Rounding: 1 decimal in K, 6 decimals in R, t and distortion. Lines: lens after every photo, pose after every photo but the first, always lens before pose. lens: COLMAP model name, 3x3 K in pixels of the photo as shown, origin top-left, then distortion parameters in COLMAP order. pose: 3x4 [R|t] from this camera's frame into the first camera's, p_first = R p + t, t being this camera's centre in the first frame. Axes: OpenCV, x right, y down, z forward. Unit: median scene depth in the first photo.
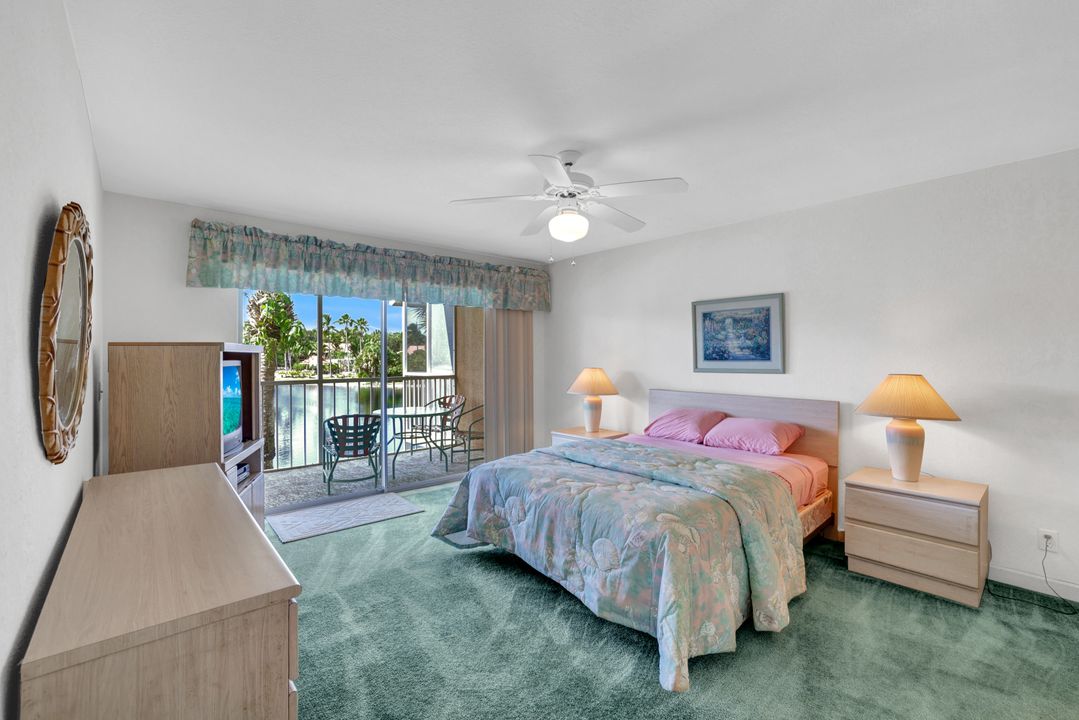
lens RADIAL K [[465.4, 0, 537.2], [0, 465.4, 350.9], [0, 0, 1]] dist [-0.033919, 0.000225]
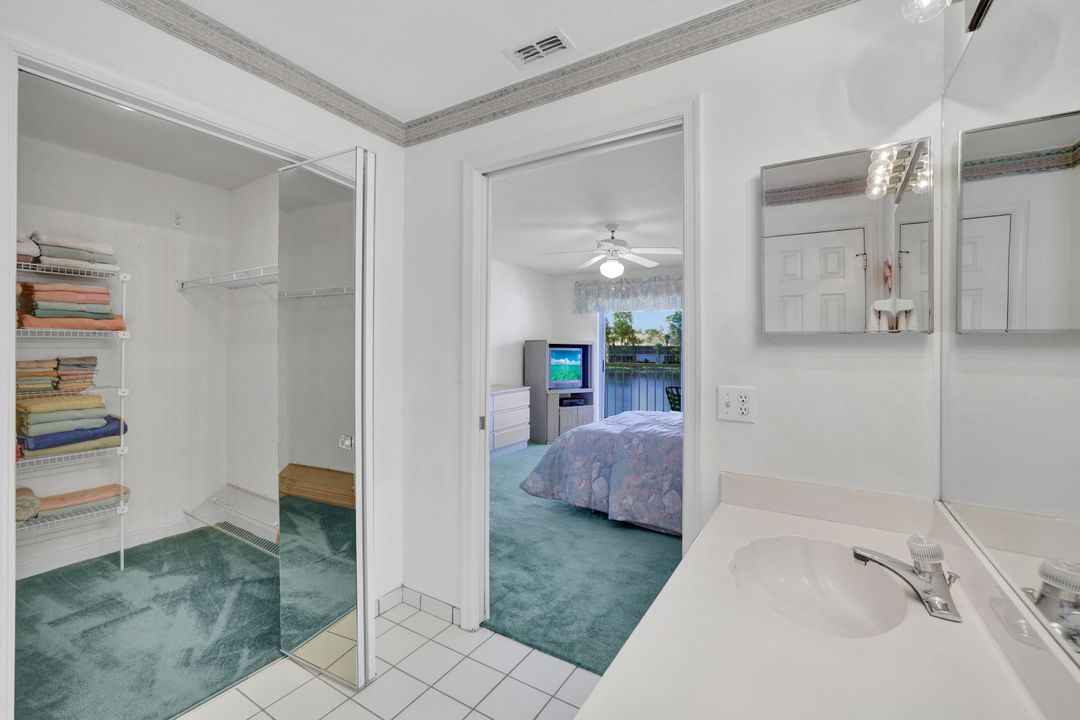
lens RADIAL K [[465.8, 0, 537.7], [0, 465.8, 350.9], [0, 0, 1]] dist [-0.033919, 0.000225]
pose [[0.304051, 0.006022, -0.952637, 1.203096], [0.000991, 0.999977, 0.006638, 0.017236], [0.952655, -0.002963, 0.304038, 0.164442]]
